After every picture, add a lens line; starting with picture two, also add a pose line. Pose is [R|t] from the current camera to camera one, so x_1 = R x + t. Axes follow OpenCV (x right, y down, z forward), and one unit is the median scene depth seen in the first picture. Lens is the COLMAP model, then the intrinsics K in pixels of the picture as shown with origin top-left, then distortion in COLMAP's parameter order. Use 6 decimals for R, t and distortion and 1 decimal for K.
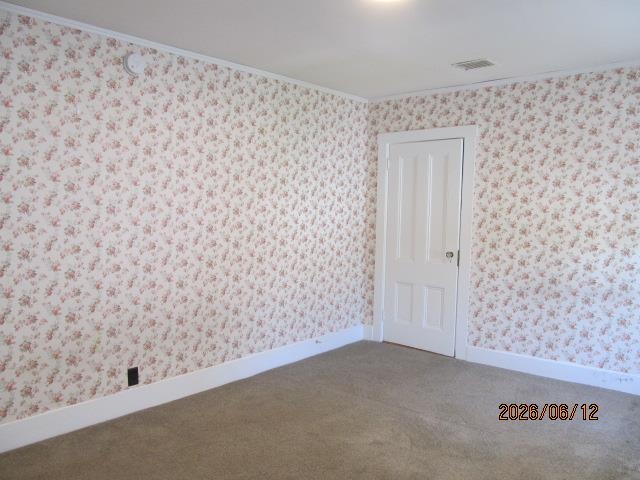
lens RADIAL K [[525.3, 0, 325.1], [0, 525.3, 241.0], [0, 0, 1]] dist [-0.062806, 0.017925]
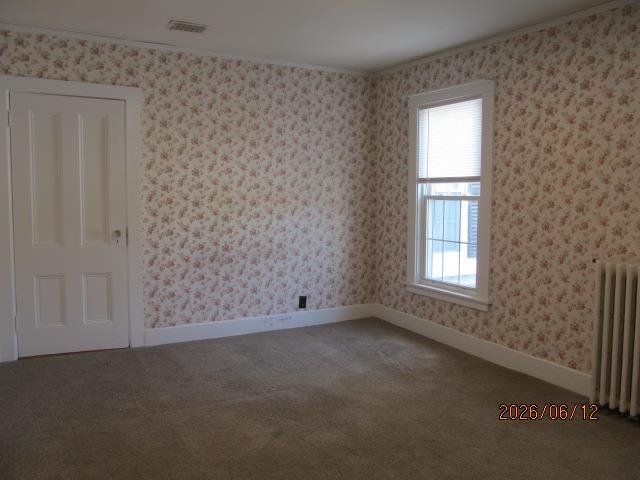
lens RADIAL K [[525.3, 0, 325.1], [0, 525.3, 241.0], [0, 0, 1]] dist [-0.062806, 0.017925]
pose [[0.343704, -0.099781, 0.933762, -0.488822], [0.044217, 0.994956, 0.090044, -0.026180], [-0.938036, 0.010339, 0.346382, 0.404347]]
